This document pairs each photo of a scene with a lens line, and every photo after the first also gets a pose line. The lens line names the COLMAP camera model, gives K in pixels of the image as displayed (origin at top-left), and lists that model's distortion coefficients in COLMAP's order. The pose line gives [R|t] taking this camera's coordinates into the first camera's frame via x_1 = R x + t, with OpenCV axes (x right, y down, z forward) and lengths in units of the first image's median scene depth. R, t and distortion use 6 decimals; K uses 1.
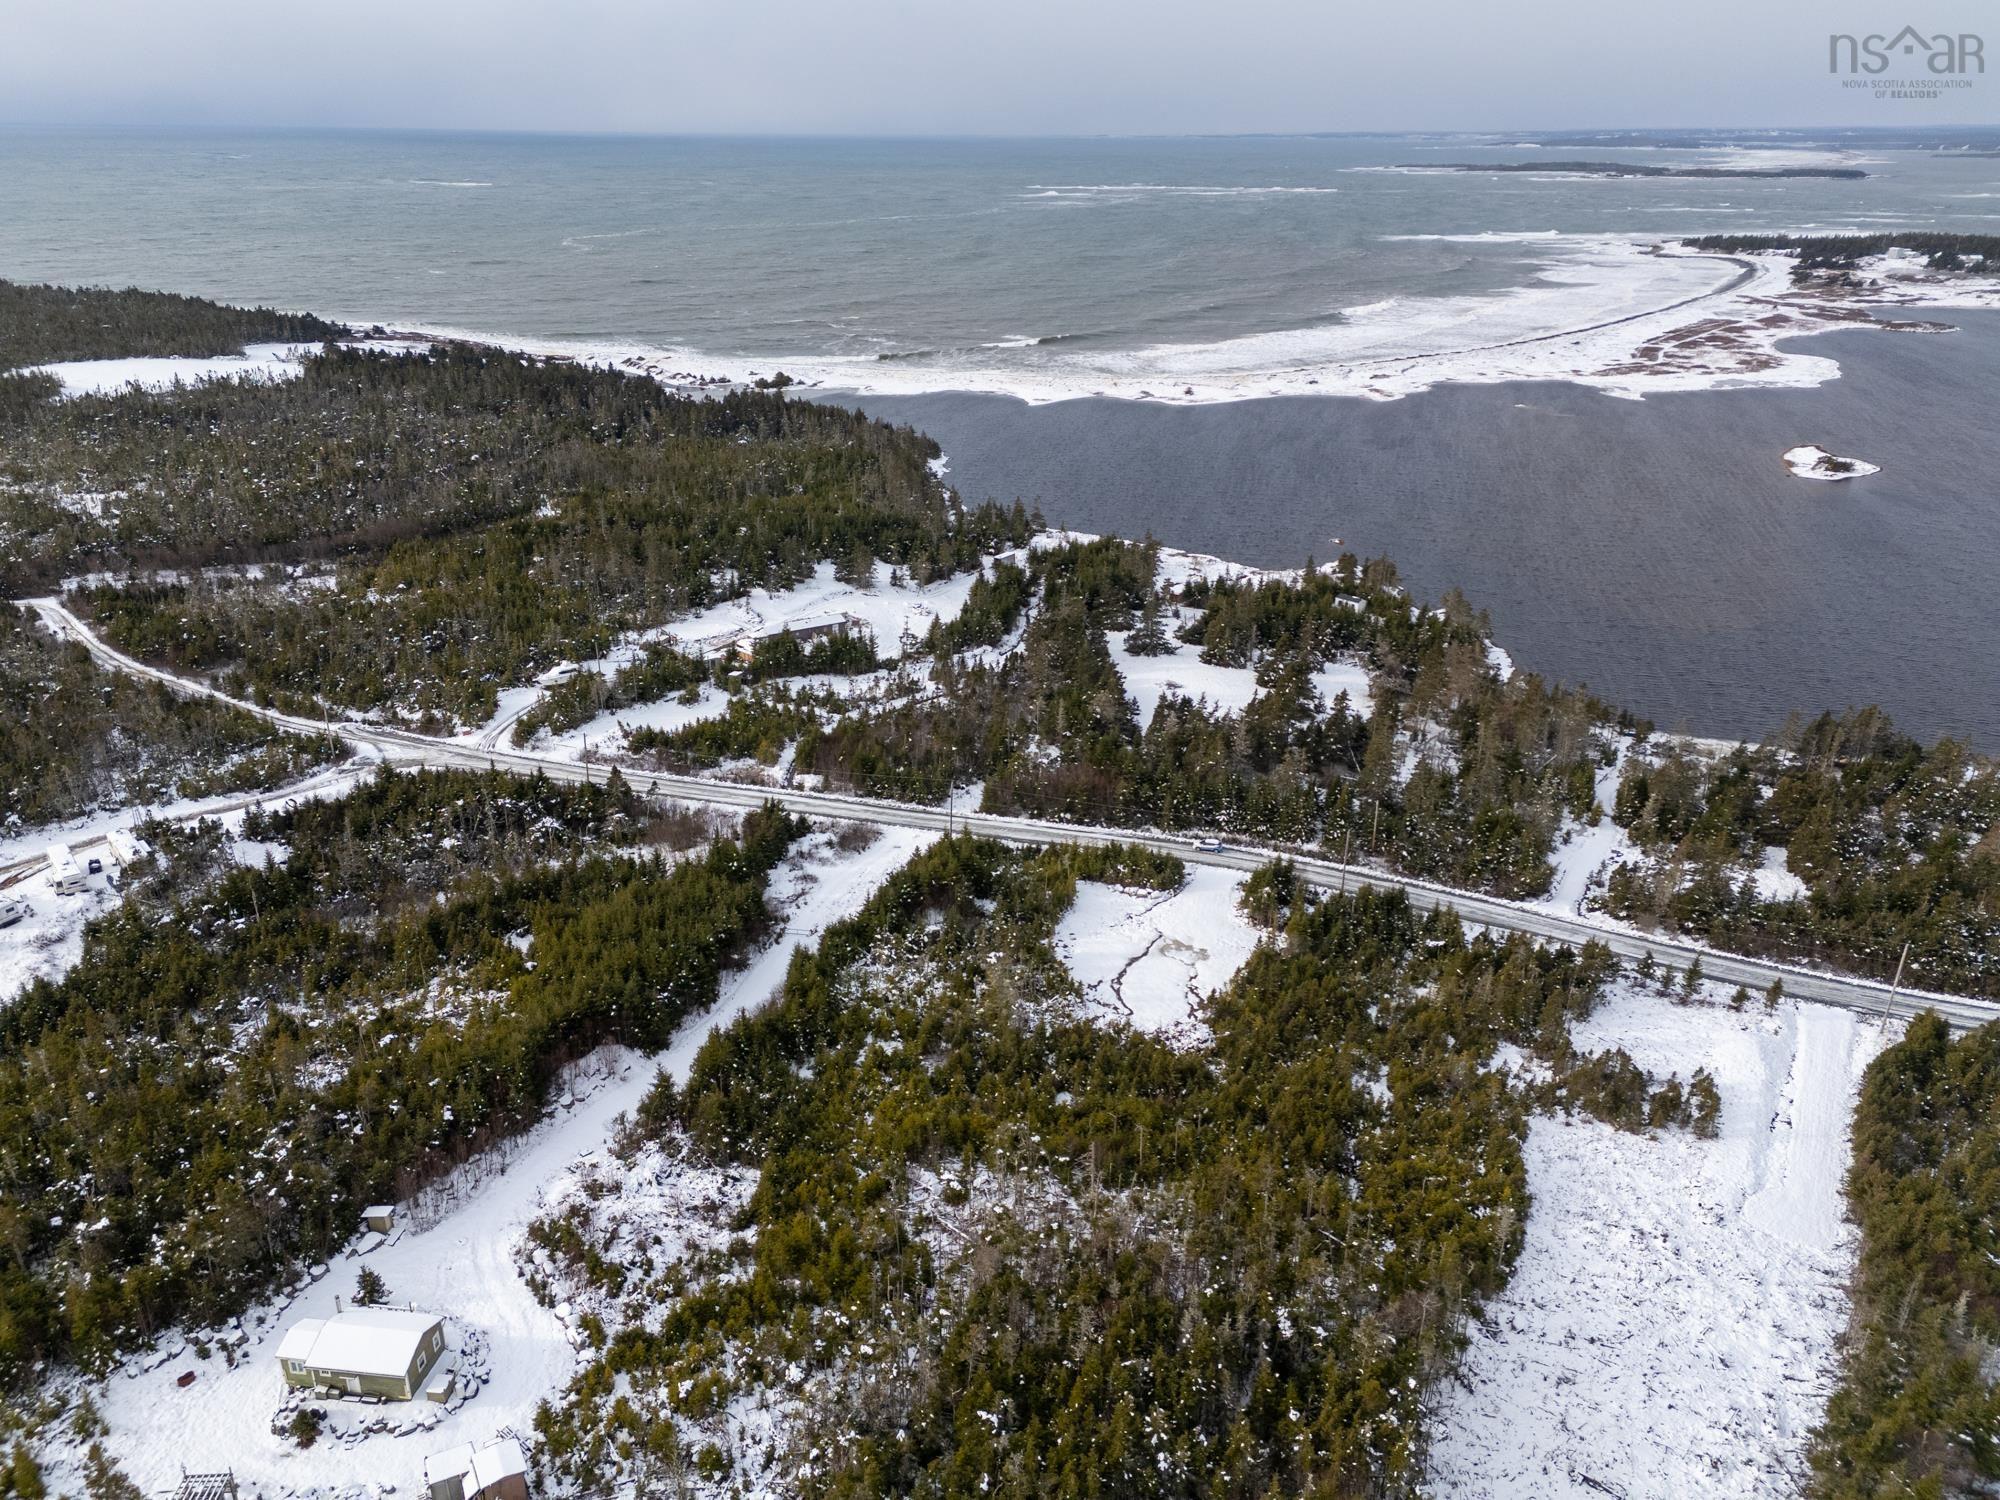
lens RADIAL K [[1458.9, 0, 1000.0], [0, 1458.9, 750.0], [0, 0, 1]] dist [0.061991, -0.028459]
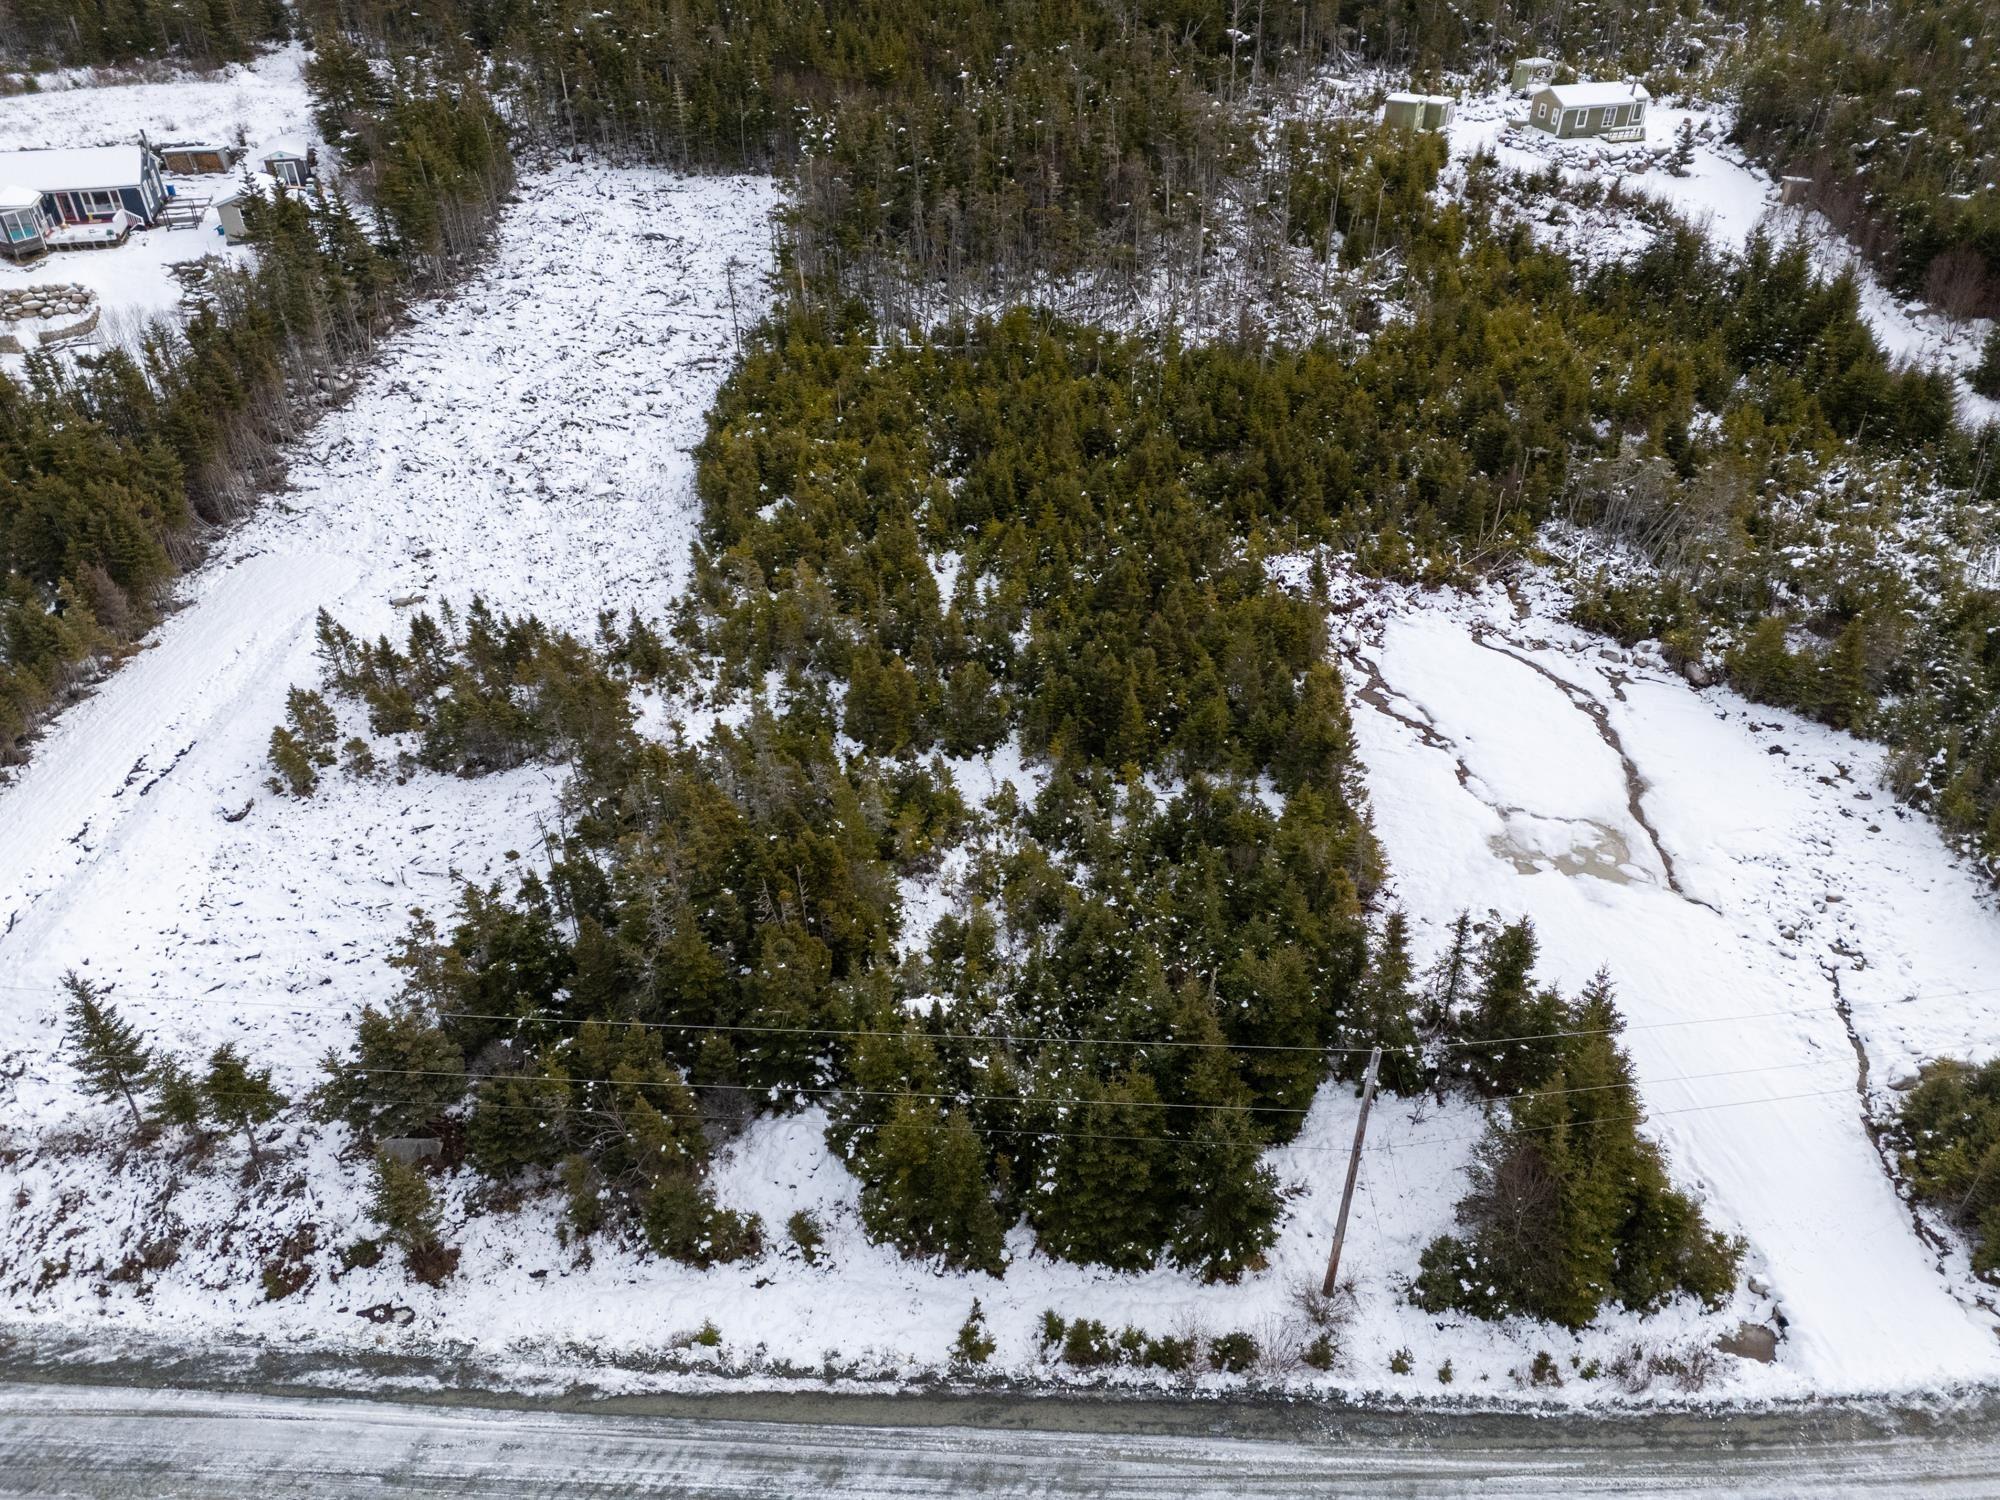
lens RADIAL K [[1458.9, 0, 1000.0], [0, 1458.9, 750.0], [0, 0, 1]] dist [0.061991, -0.028459]
pose [[-0.902165, 0.244245, -0.355588, 0.336877], [-0.168466, 0.559360, 0.811626, -0.130920], [0.397137, 0.792124, -0.463488, 0.984614]]
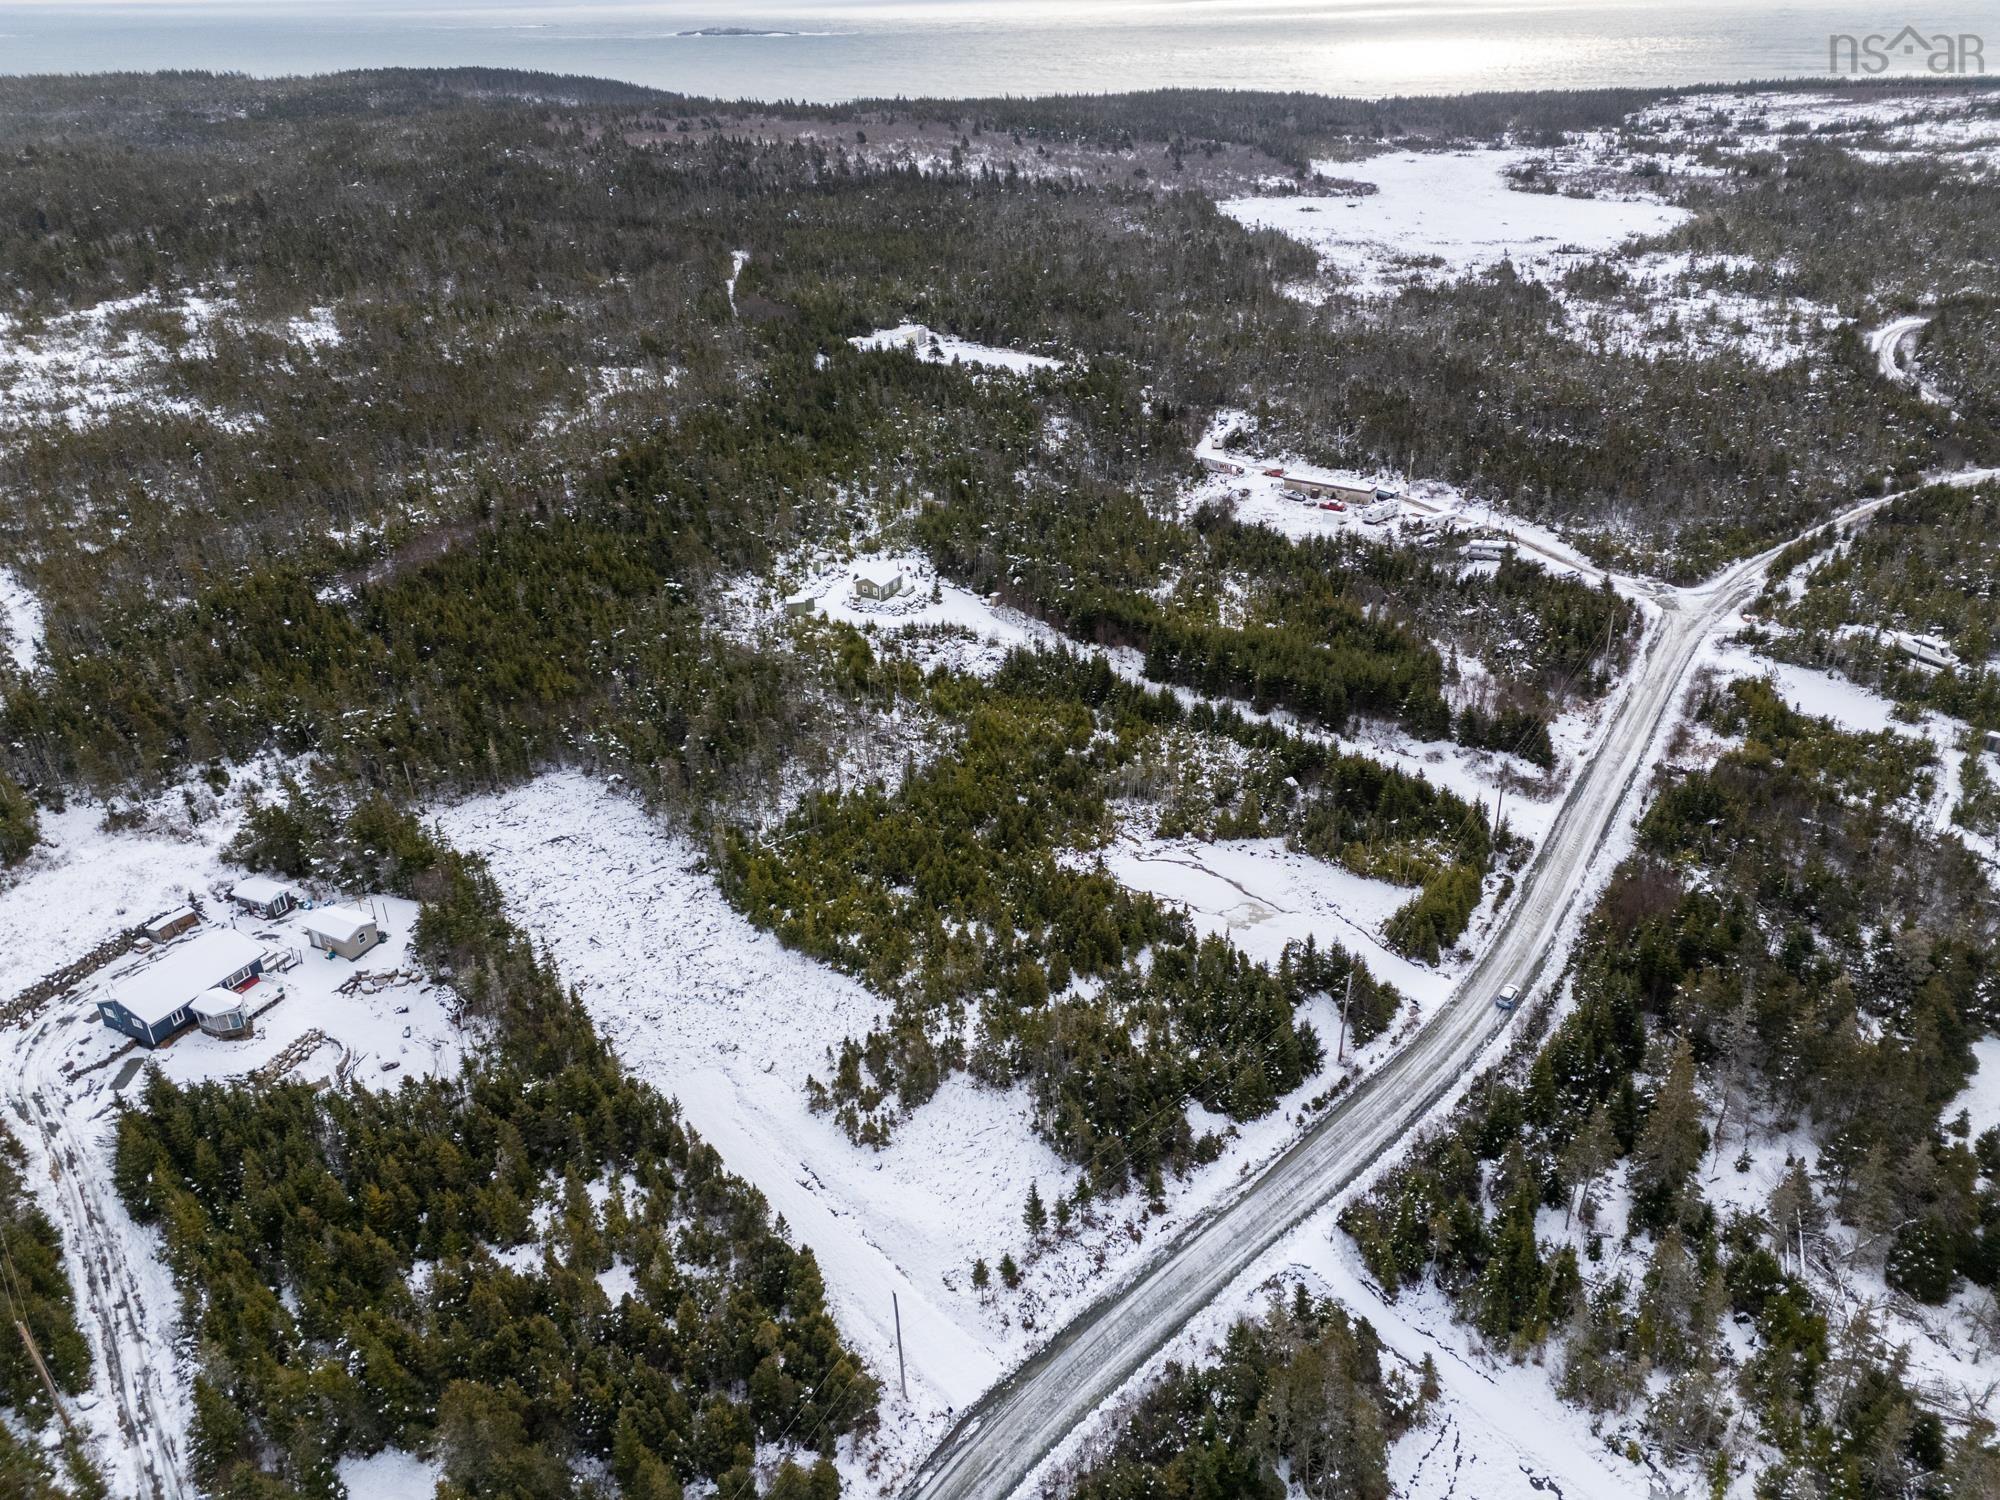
lens RADIAL K [[1459.6, 0, 1000.0], [0, 1459.6, 750.0], [0, 0, 1]] dist [0.099862, -0.092819]
pose [[-0.297966, 0.442844, -0.845639, 0.866317], [-0.354551, 0.771164, 0.528772, -0.370772], [0.886290, 0.457378, -0.072770, 0.786209]]
